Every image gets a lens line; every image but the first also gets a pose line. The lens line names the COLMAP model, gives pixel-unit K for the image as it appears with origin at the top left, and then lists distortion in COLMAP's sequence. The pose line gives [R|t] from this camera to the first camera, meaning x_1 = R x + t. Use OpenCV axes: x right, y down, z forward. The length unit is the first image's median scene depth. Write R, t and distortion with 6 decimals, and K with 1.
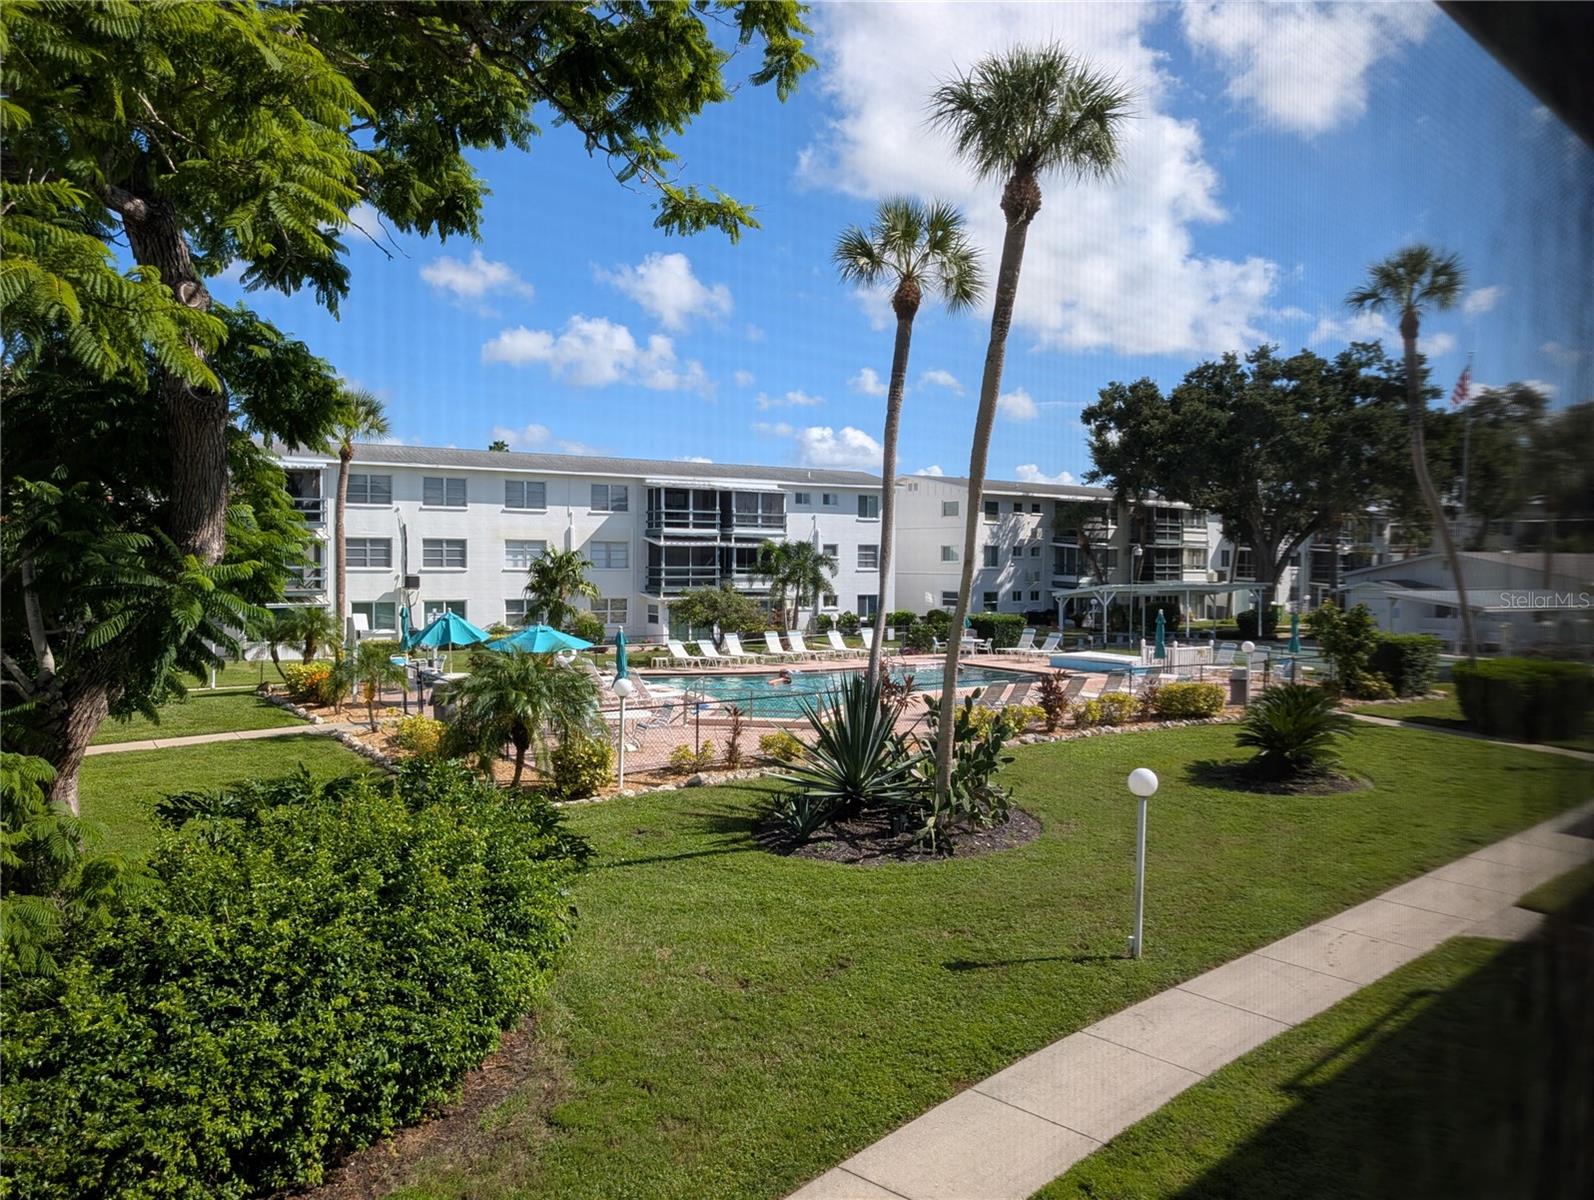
lens RADIAL K [[1143.6, 0, 801.0], [0, 1143.6, 574.8], [0, 0, 1]] dist [0.030618, -0.021989]
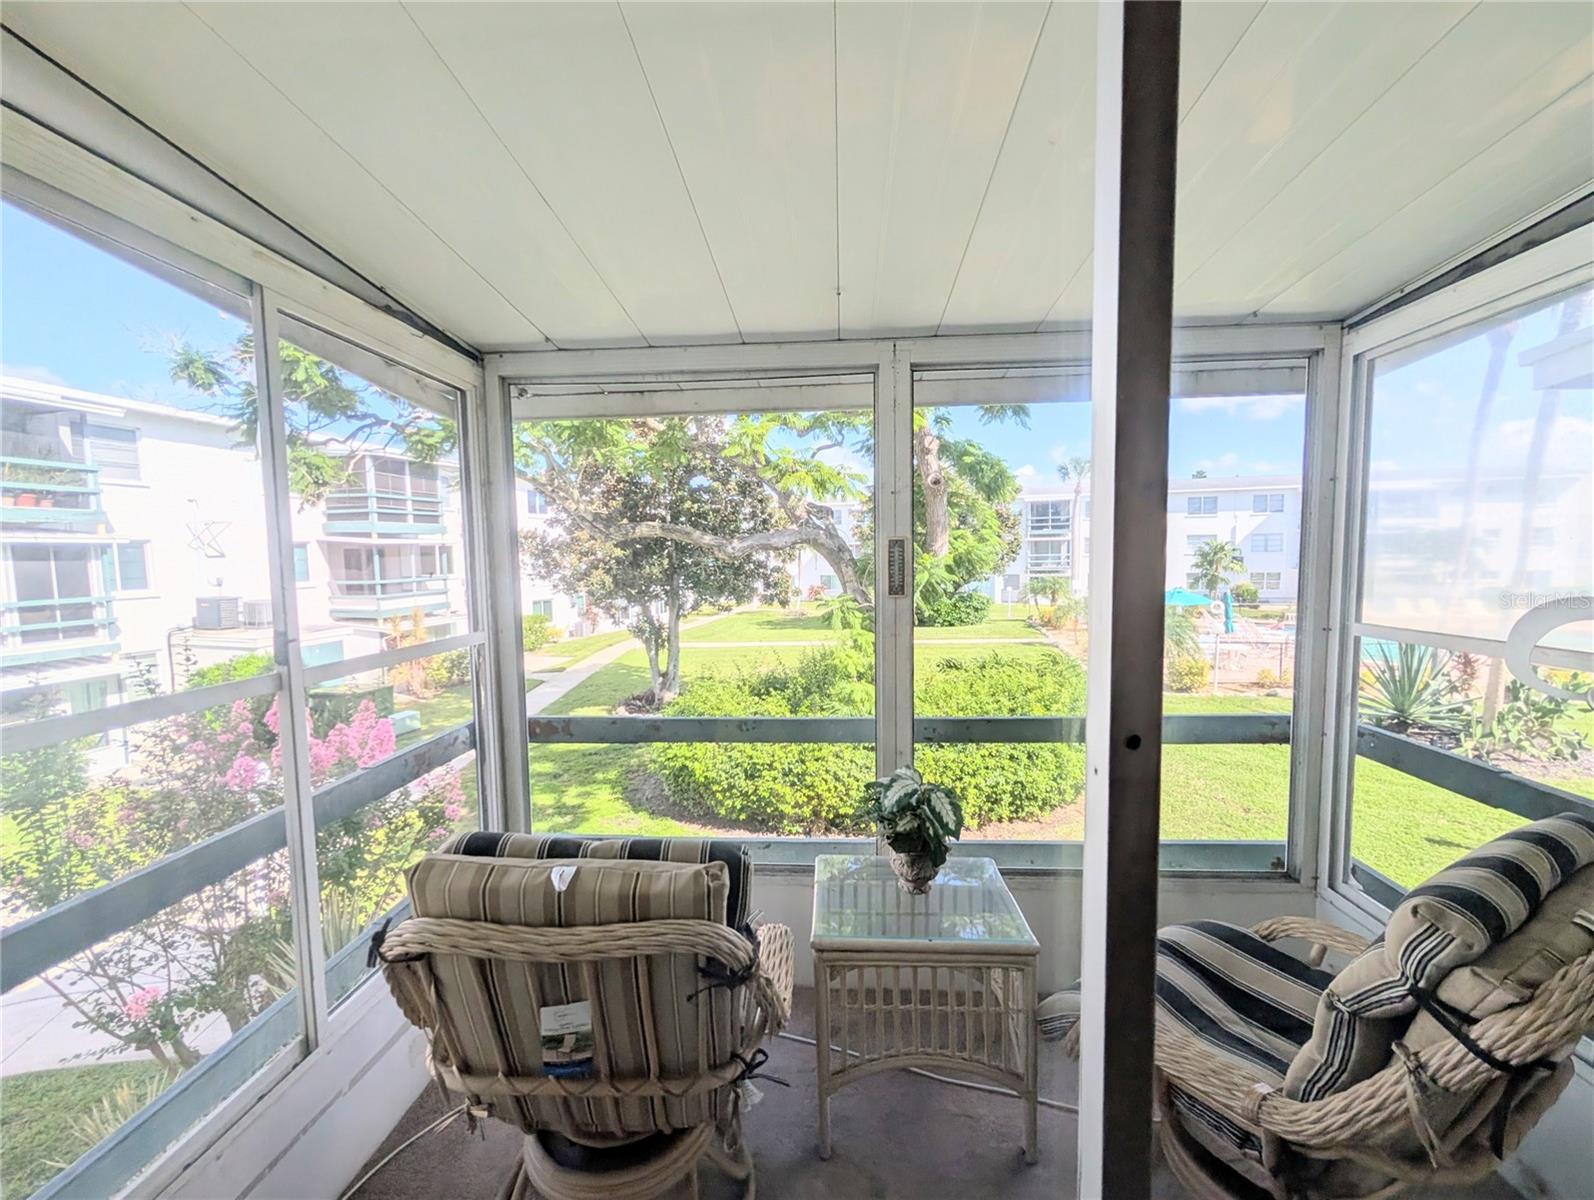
lens RADIAL K [[657.6, 0, 797.4], [0, 657.6, 602.0], [0, 0, 1]] dist [-0.000184, 0.000464]
pose [[0.685098, 0.036362, -0.727542, 0.115535], [0.012404, 0.998026, 0.061561, -0.002089], [0.728345, -0.051200, 0.683295, -0.052654]]
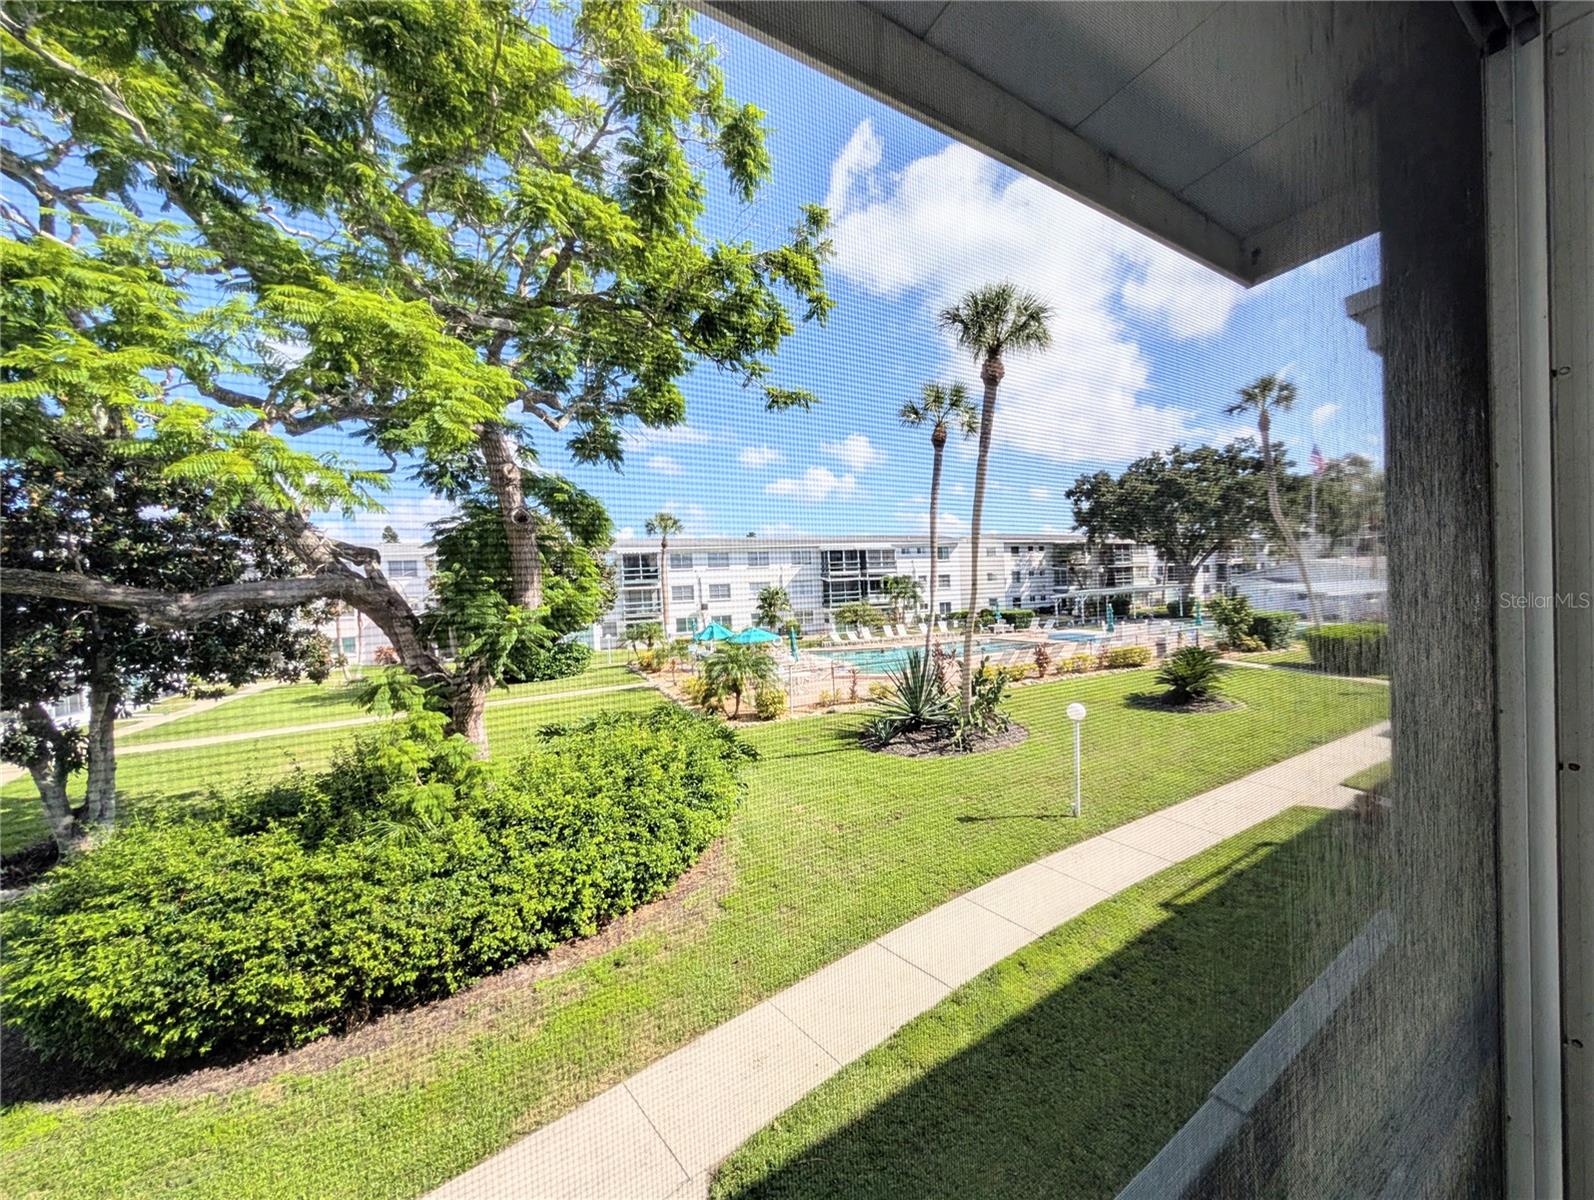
lens RADIAL K [[603.2, 0, 794.7], [0, 603.2, 601.2], [0, 0, 1]] dist [-0.000395, 0.000407]
pose [[0.979169, -0.047425, -0.197430, 0.053446], [0.049403, 0.998766, 0.005100, -0.002883], [0.196945, -0.014747, 0.980304, 0.043959]]
